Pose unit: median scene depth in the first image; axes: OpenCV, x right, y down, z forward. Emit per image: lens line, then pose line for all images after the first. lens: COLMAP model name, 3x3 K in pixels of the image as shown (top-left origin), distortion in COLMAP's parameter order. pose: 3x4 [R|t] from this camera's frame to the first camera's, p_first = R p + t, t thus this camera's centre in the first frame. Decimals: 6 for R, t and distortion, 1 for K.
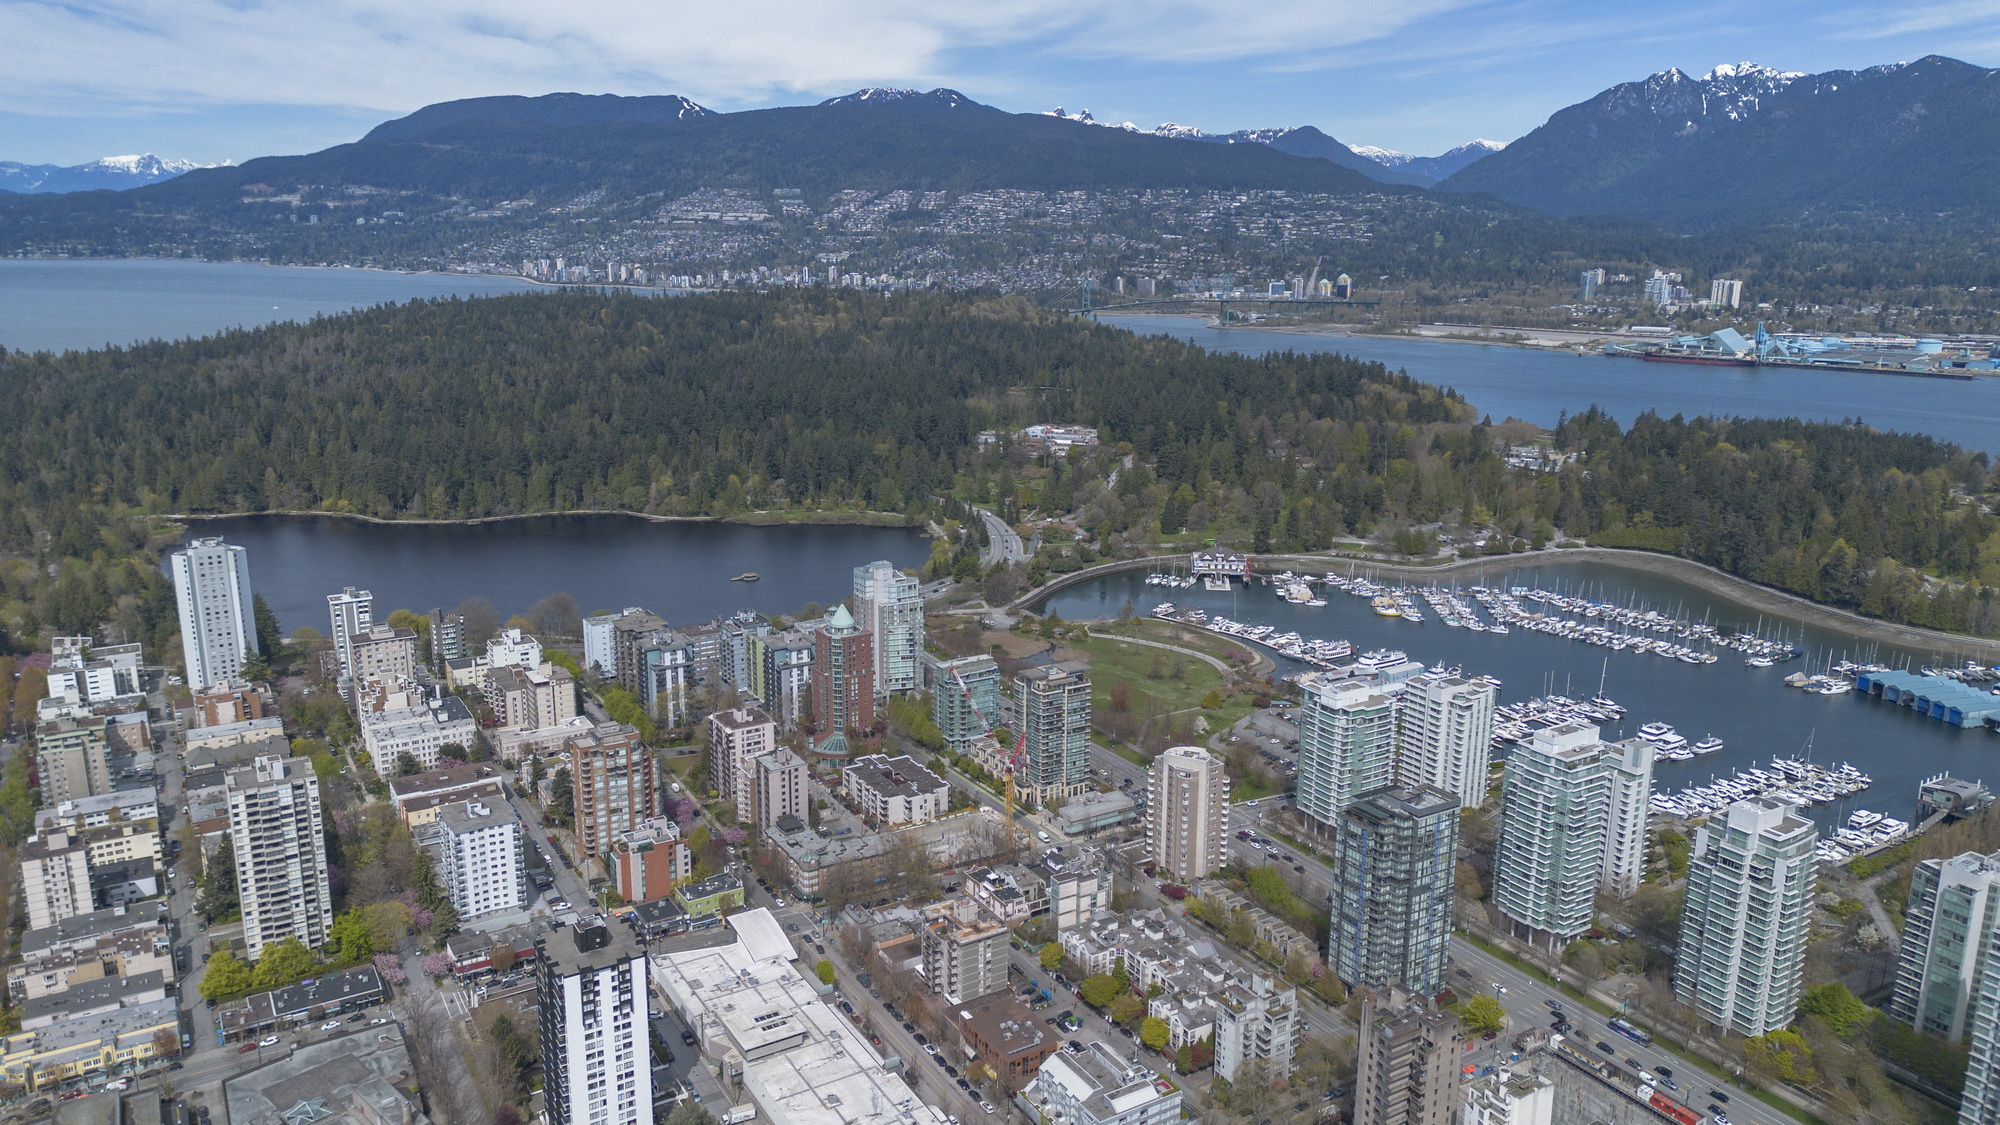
lens RADIAL K [[1419.5, 0, 970.9], [0, 1419.5, 588.4], [0, 0, 1]] dist [0.046722, -0.040754]
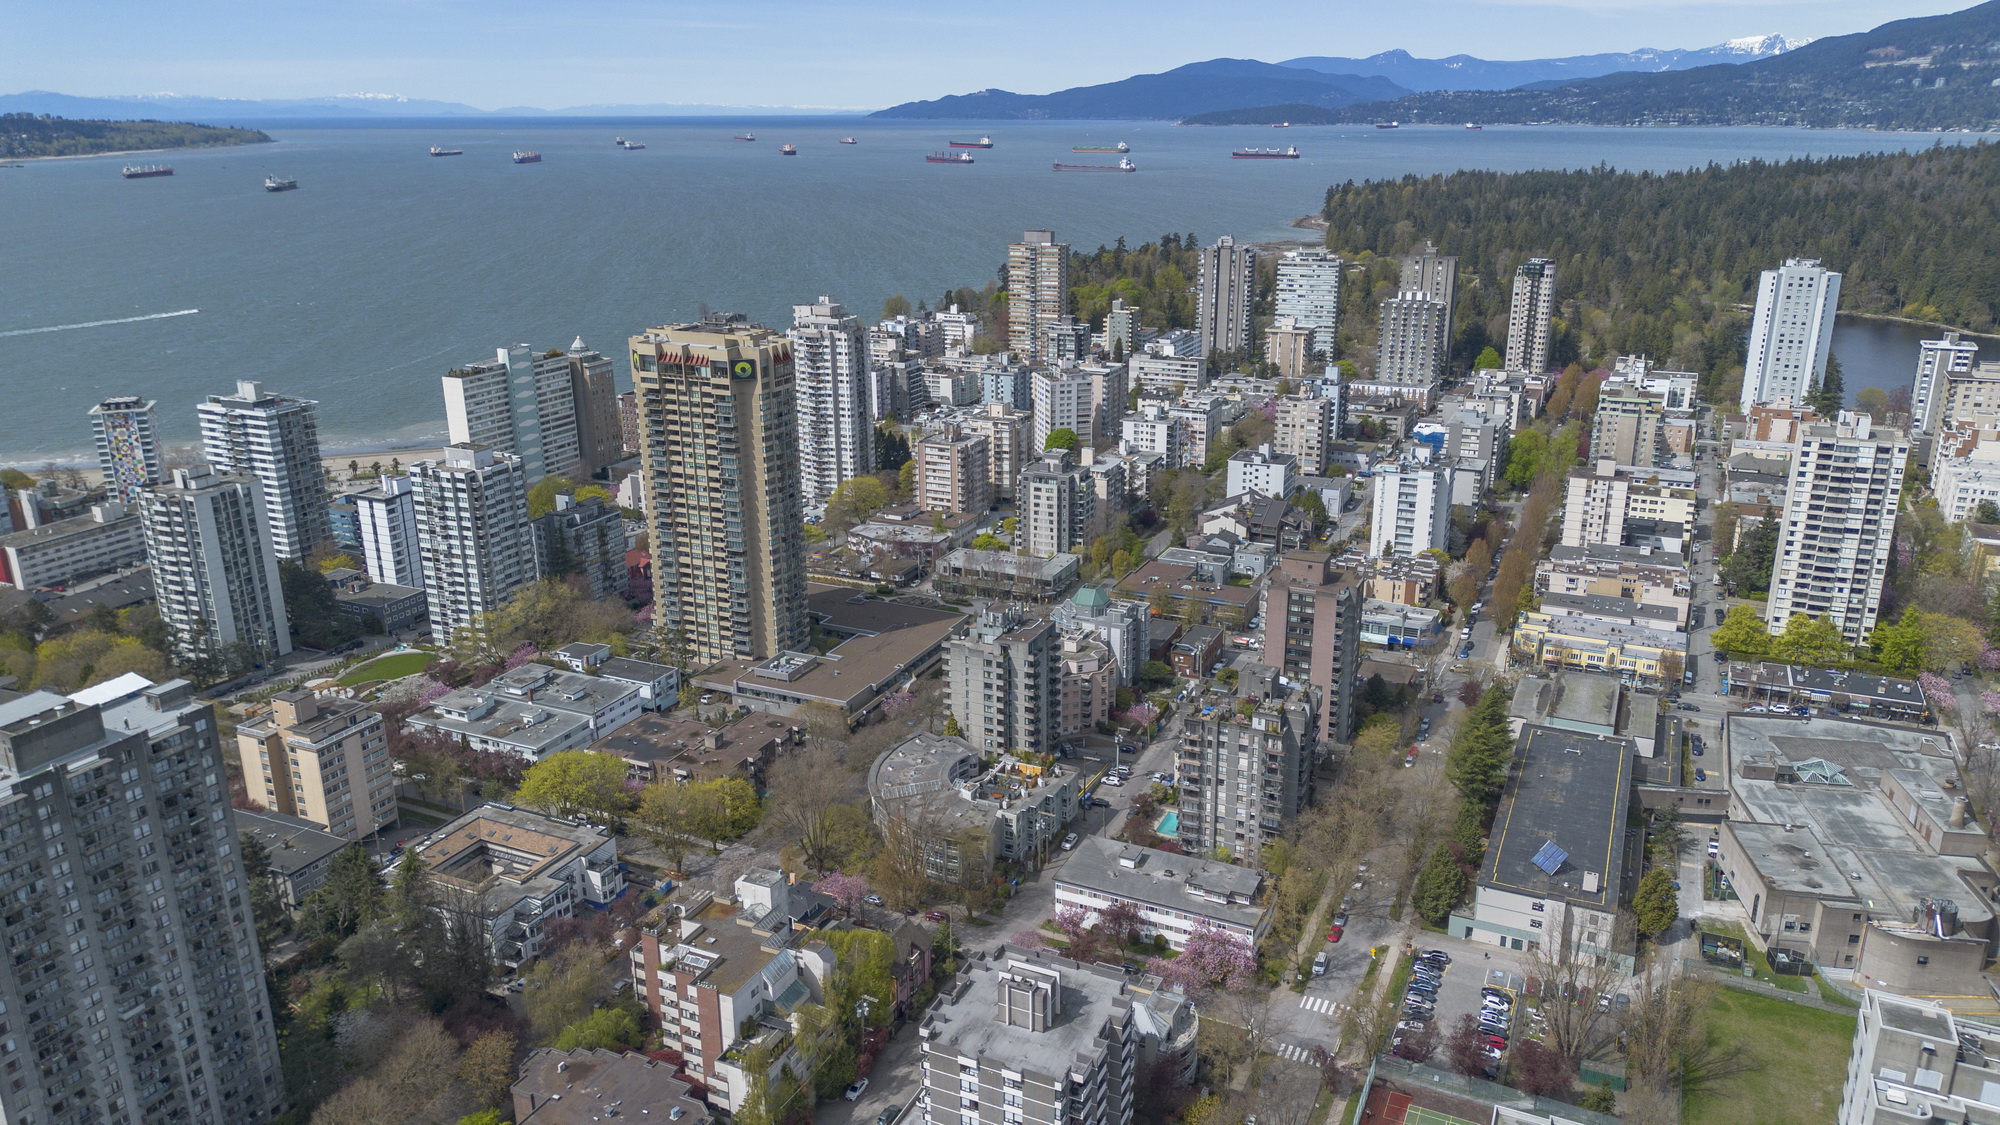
lens RADIAL K [[1419.5, 0, 1042.7], [0, 1419.5, 587.9], [0, 0, 1]] dist [0.046722, -0.040754]
pose [[0.587899, 0.248146, -0.769934, -0.095708], [-0.202531, 0.966626, 0.156892, 0.181794], [0.783171, 0.063699, 0.618535, 0.109210]]
